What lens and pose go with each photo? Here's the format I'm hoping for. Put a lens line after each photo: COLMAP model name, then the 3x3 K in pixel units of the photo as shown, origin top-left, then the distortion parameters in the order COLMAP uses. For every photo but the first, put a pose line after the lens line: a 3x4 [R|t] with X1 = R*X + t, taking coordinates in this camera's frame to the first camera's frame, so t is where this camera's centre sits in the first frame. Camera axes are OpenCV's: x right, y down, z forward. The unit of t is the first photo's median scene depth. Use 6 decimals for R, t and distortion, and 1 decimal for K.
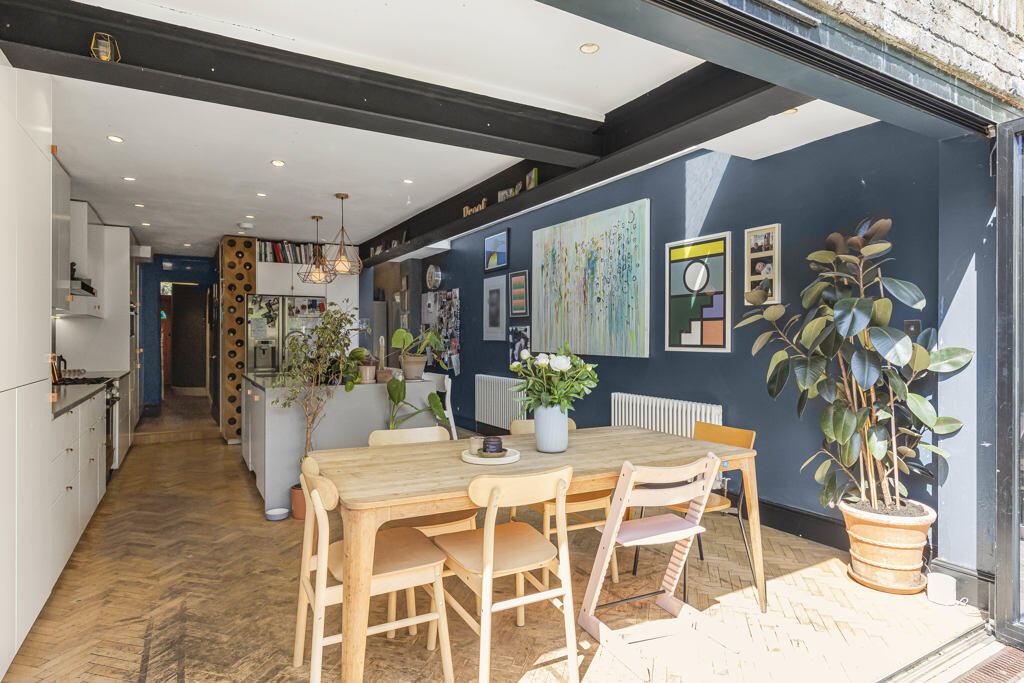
lens RADIAL K [[572.7, 0, 511.4], [0, 572.7, 340.6], [0, 0, 1]] dist [-0.000656, -0.000465]
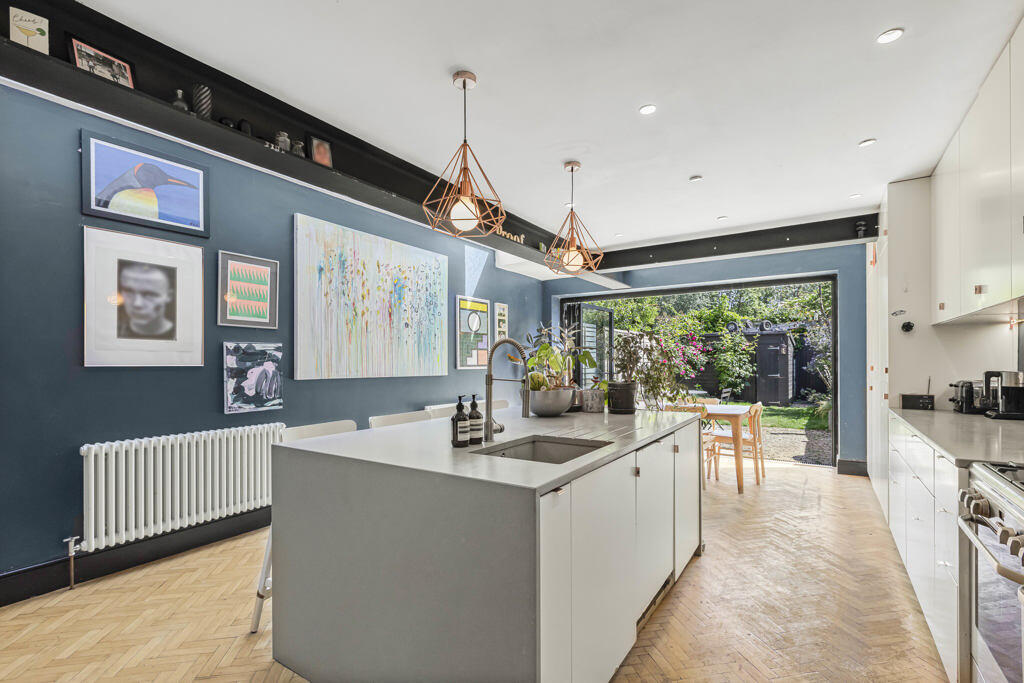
lens RADIAL K [[456.2, 0, 526.2], [0, 456.2, 363.0], [0, 0, 1]] dist [0.000916, 0.000607]
pose [[-0.460700, 0.000469, 0.887556, -0.835200], [0.010206, 0.999937, 0.004769, -0.002134], [-0.887497, 0.011255, -0.460676, 1.394168]]
